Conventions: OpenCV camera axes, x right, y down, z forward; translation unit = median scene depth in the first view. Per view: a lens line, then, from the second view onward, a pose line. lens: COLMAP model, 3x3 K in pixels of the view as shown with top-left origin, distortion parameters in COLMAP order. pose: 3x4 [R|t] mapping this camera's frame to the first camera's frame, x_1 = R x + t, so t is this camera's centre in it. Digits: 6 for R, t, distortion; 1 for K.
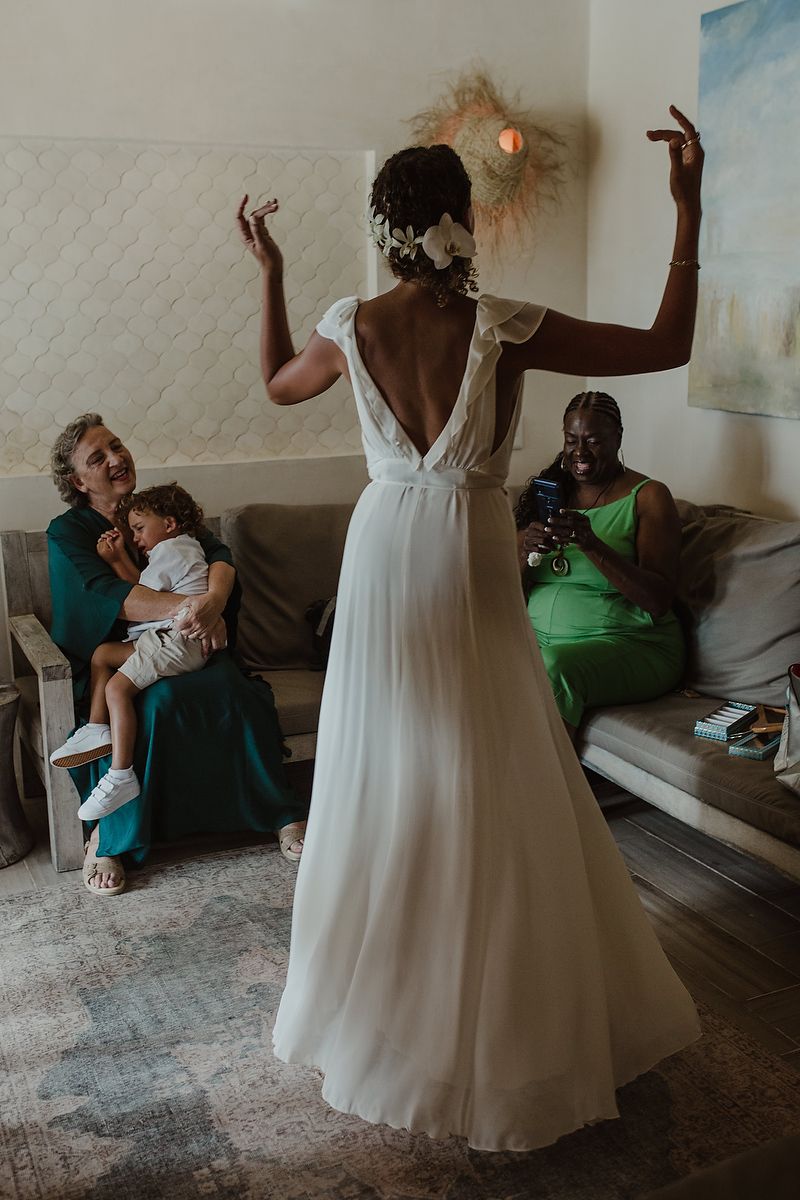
lens RADIAL K [[1275.5, 0, 405.7], [0, 1275.5, 548.6], [0, 0, 1]] dist [-0.075064, 0.065228]
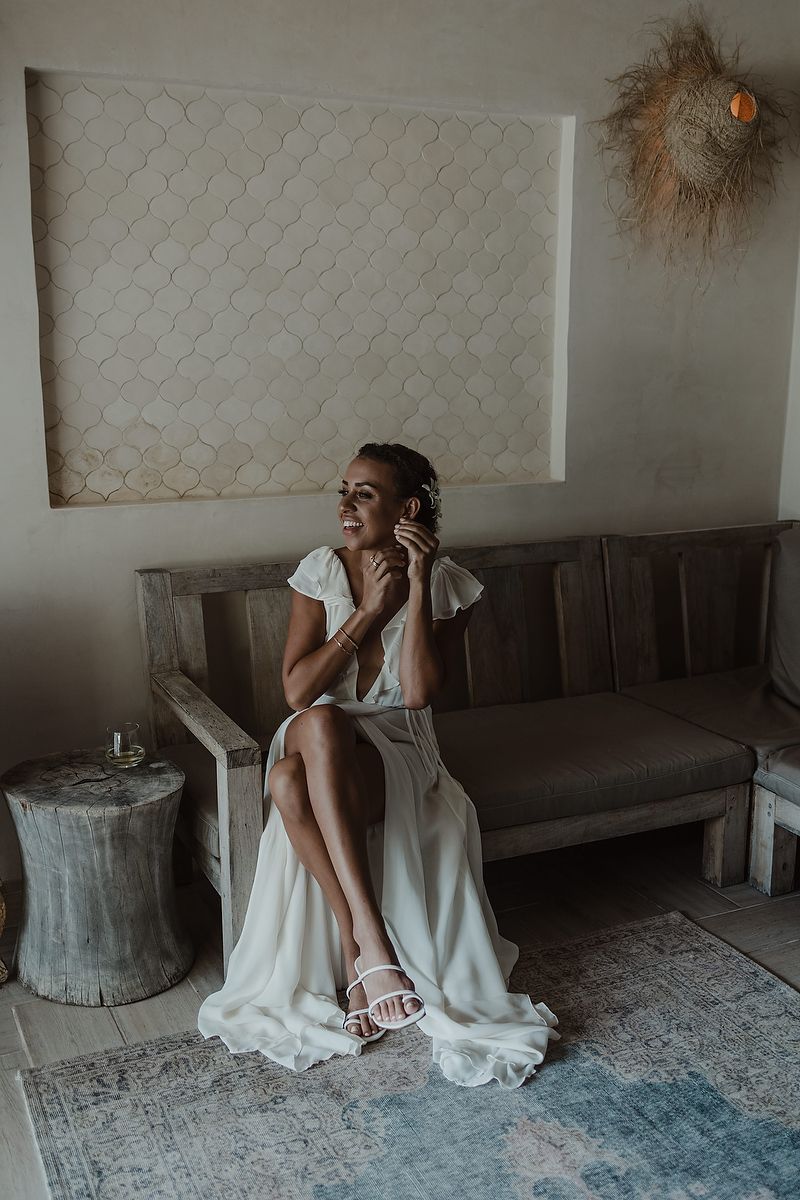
lens RADIAL K [[1233.4, 0, 397.5], [0, 1233.4, 625.8], [0, 0, 1]] dist [-0.002995, 0.002287]
pose [[0.999800, 0.016839, 0.010780, -0.159821], [-0.017462, 0.998008, 0.060615, -0.029713], [-0.009738, -0.060791, 0.998103, 0.189991]]
